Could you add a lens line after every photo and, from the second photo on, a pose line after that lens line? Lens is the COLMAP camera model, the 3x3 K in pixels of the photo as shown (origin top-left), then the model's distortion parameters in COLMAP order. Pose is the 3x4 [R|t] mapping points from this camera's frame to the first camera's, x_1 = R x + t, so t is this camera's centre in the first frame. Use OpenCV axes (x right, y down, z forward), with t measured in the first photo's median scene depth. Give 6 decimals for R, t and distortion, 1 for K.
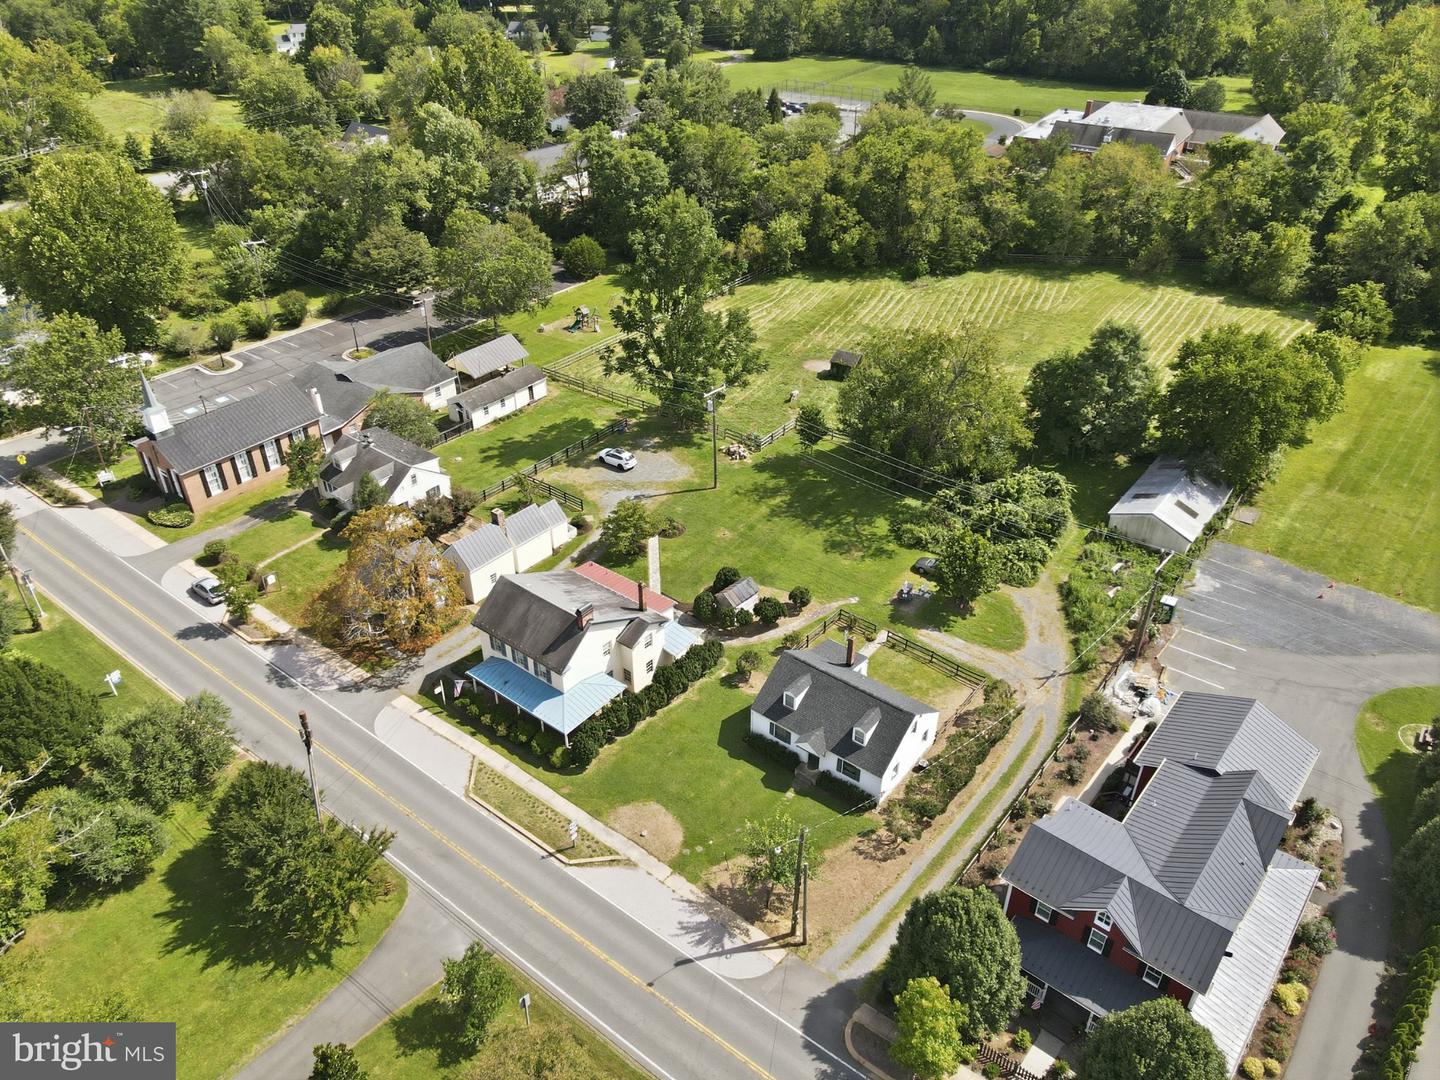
lens RADIAL K [[1041.8, 0, 714.3], [0, 1041.8, 541.9], [0, 0, 1]] dist [0.011056, 0.009321]
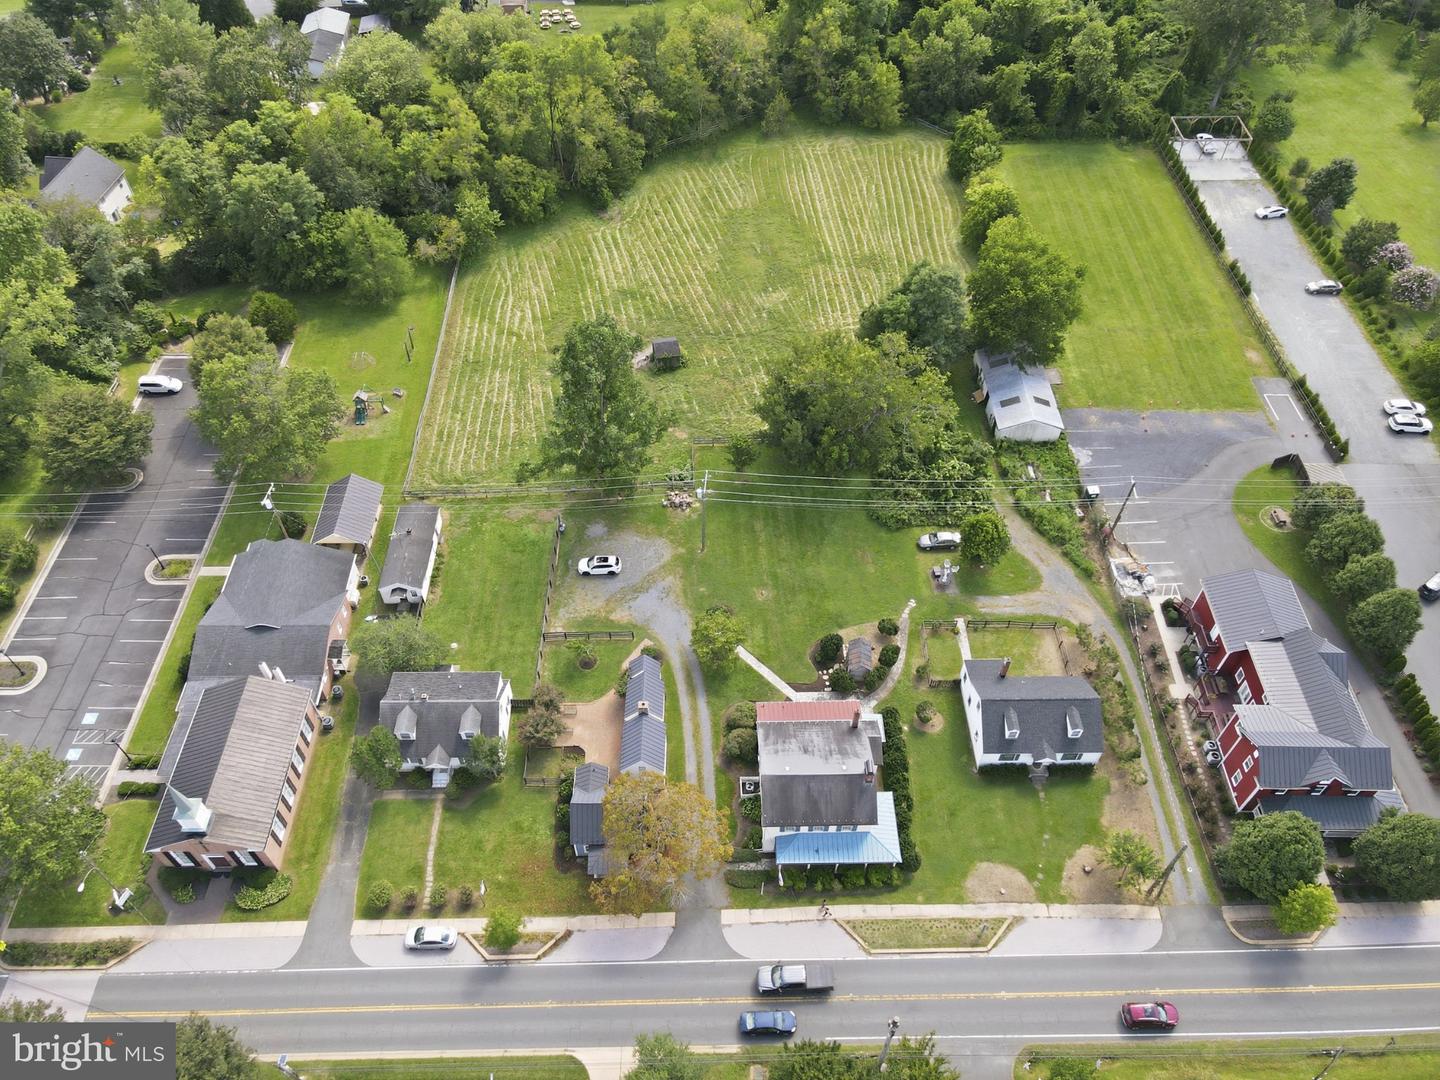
lens RADIAL K [[1041.8, 0, 714.3], [0, 1041.8, 541.9], [0, 0, 1]] dist [0.011056, 0.009321]
pose [[0.775614, -0.481218, 0.408476, -0.528383], [0.353221, 0.867216, 0.350957, -0.536968], [-0.523124, -0.127925, 0.842601, 0.123535]]
